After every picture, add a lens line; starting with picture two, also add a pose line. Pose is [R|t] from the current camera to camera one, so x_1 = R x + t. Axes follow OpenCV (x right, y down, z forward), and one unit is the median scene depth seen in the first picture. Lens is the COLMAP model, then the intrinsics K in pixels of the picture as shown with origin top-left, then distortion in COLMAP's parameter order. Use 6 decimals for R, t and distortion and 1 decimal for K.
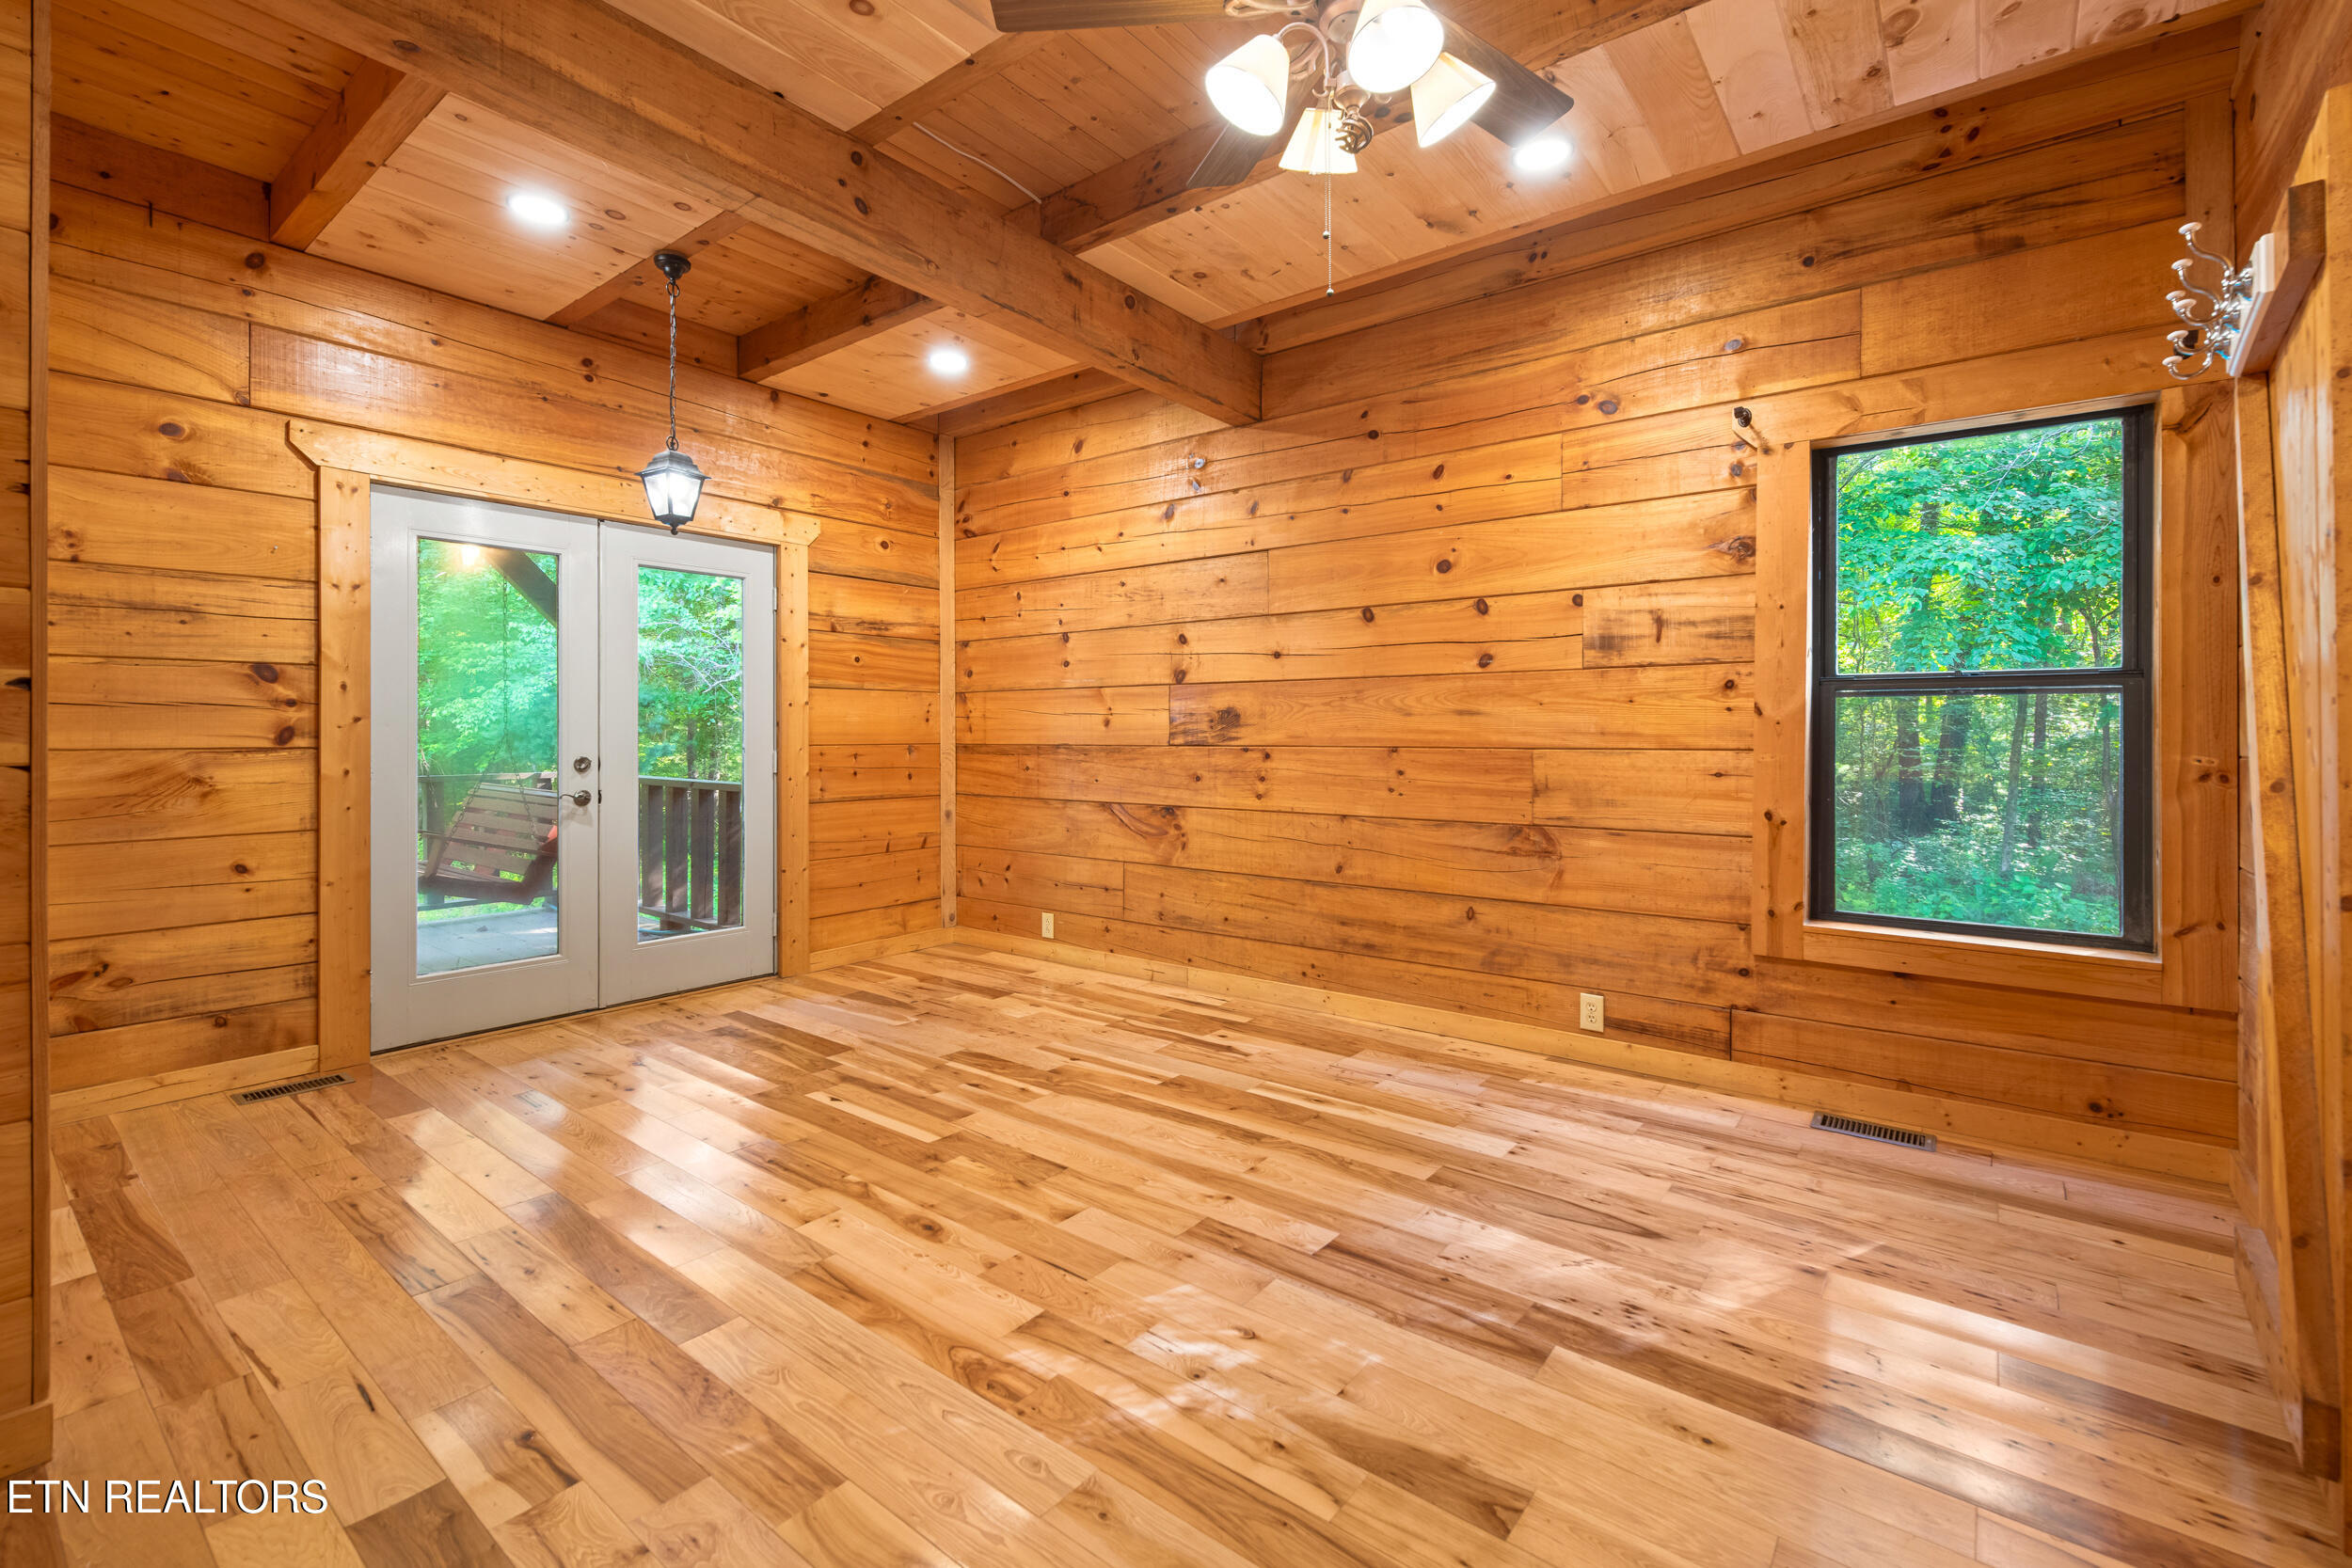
lens RADIAL K [[1005.3, 0, 1250.4], [0, 1005.3, 735.0], [0, 0, 1]] dist [-0.000255, -0.000084]
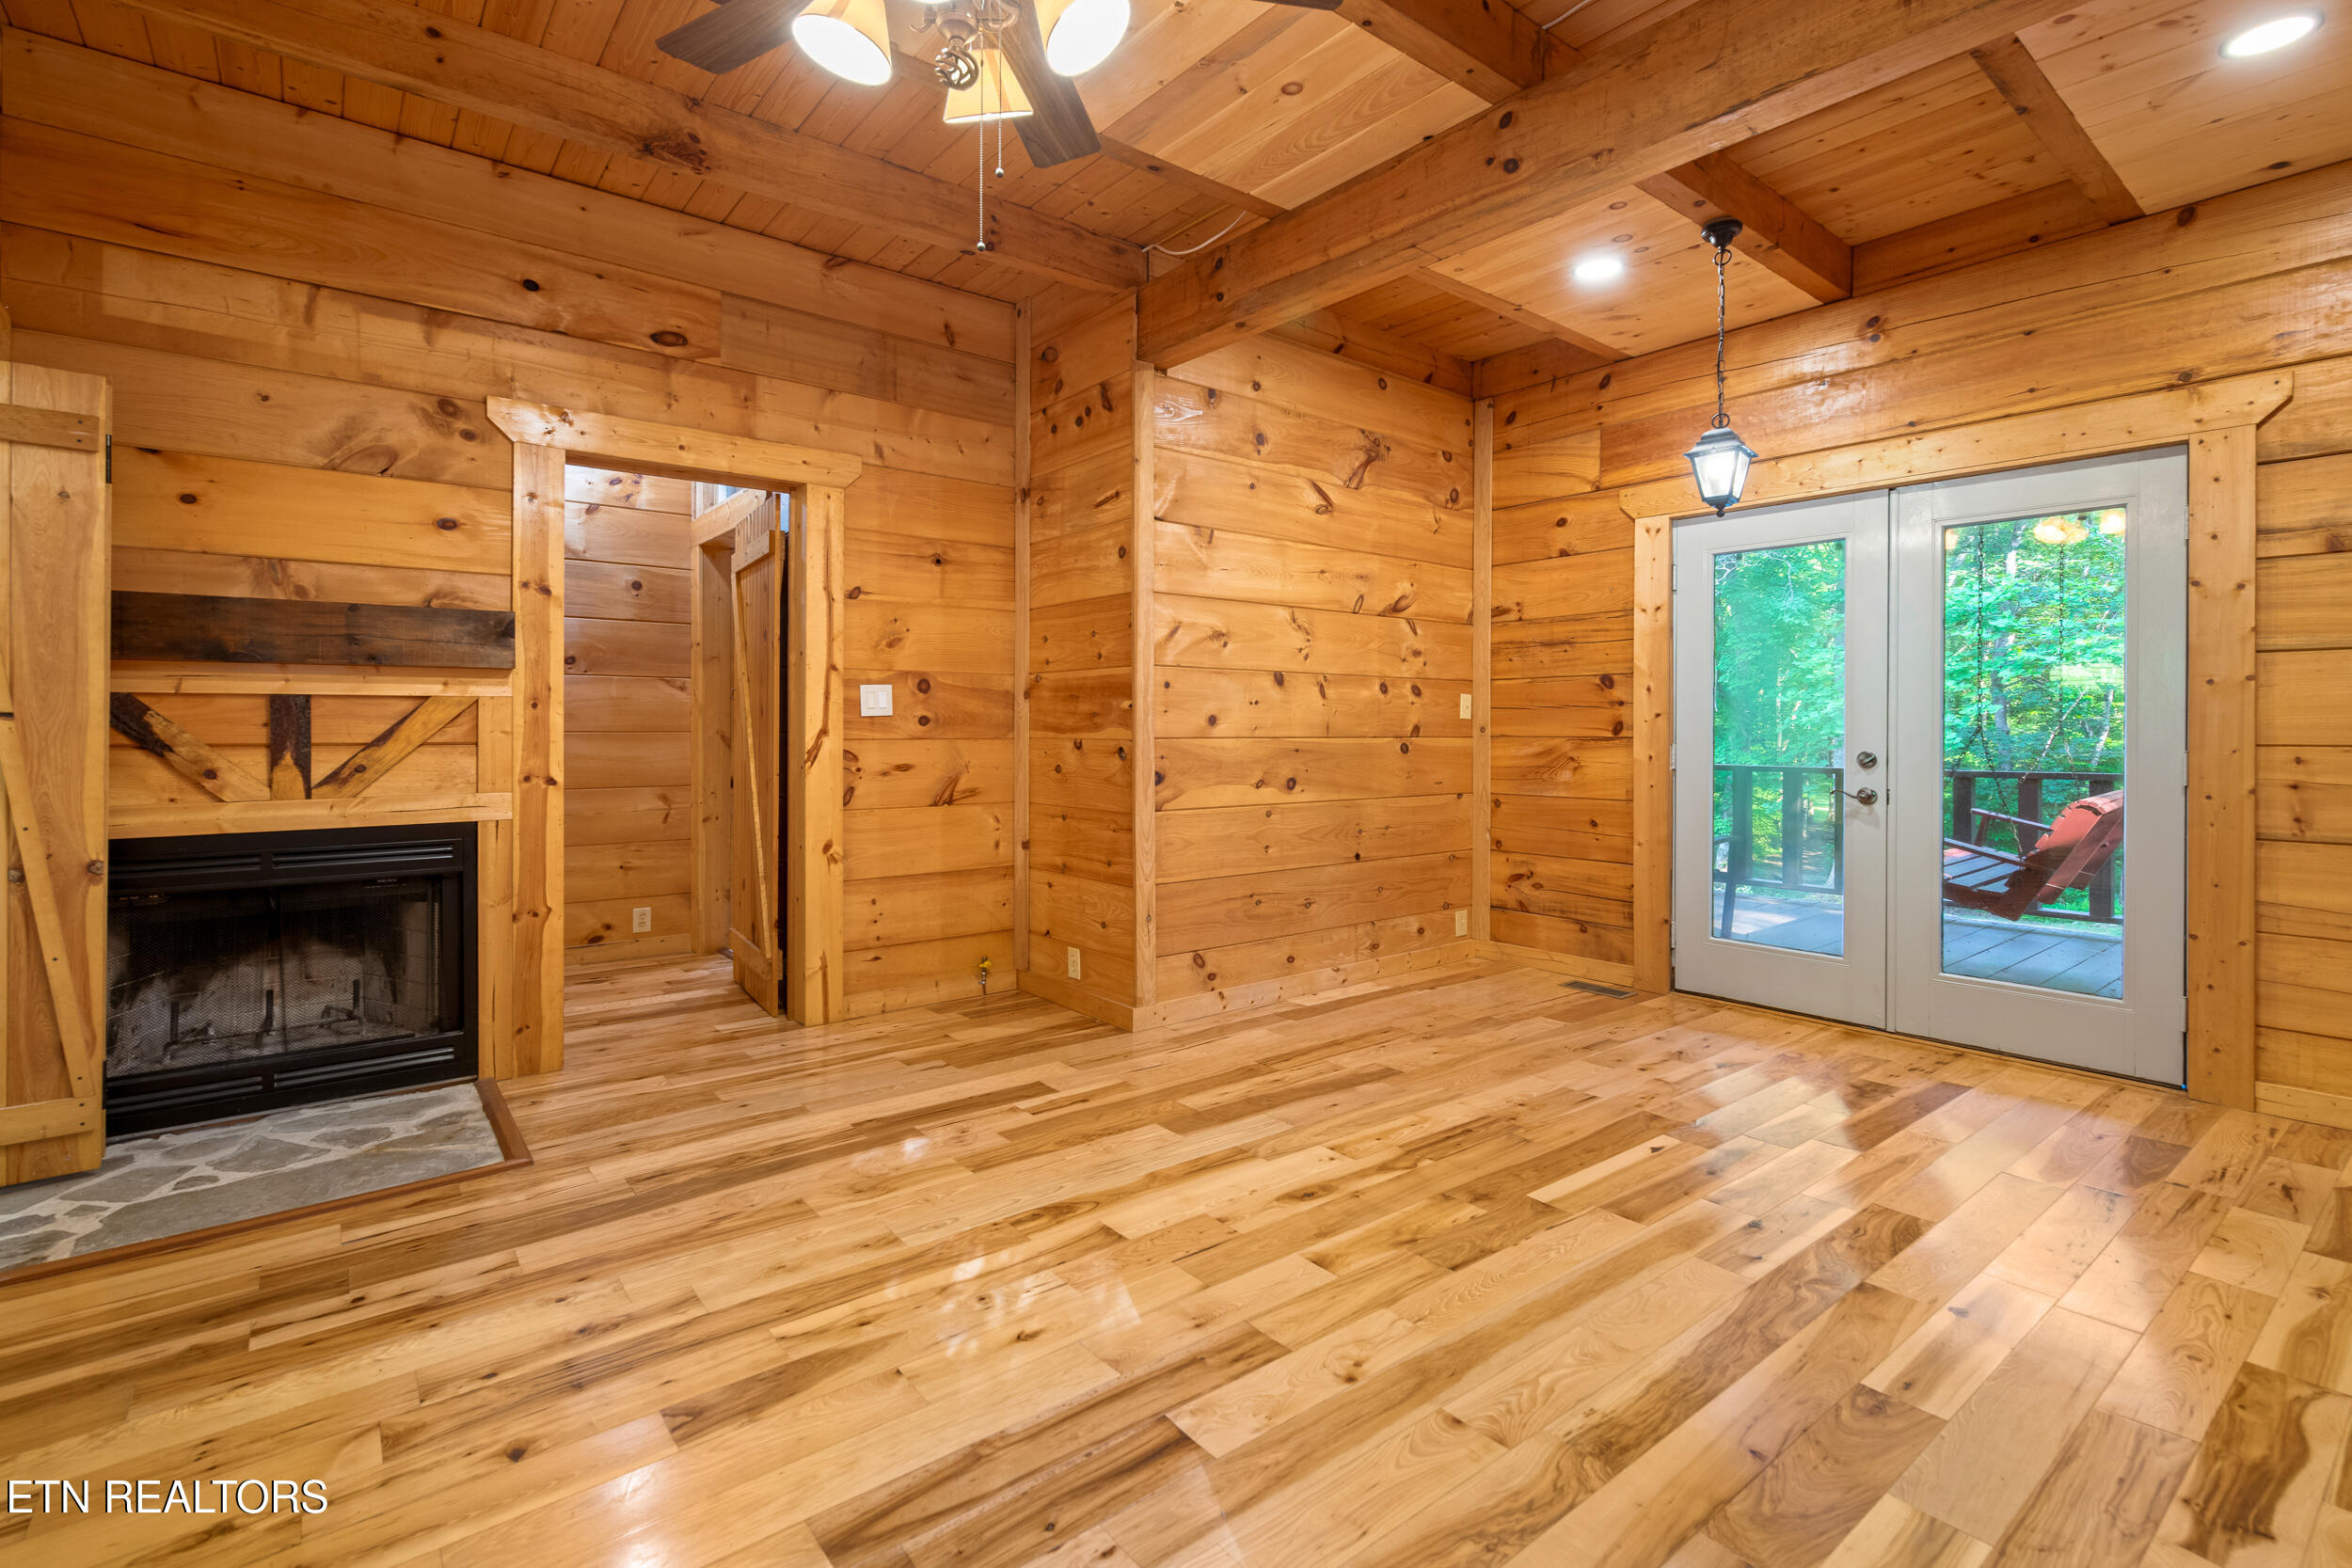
lens RADIAL K [[1098.9, 0, 1224.7], [0, 1098.9, 733.9], [0, 0, 1]] dist [0.001652, 0.000249]
pose [[-0.249428, 0.007528, -0.968364, 0.555787], [-0.000865, 0.999968, 0.007997, -0.002806], [0.968393, 0.002832, -0.249414, 0.816307]]
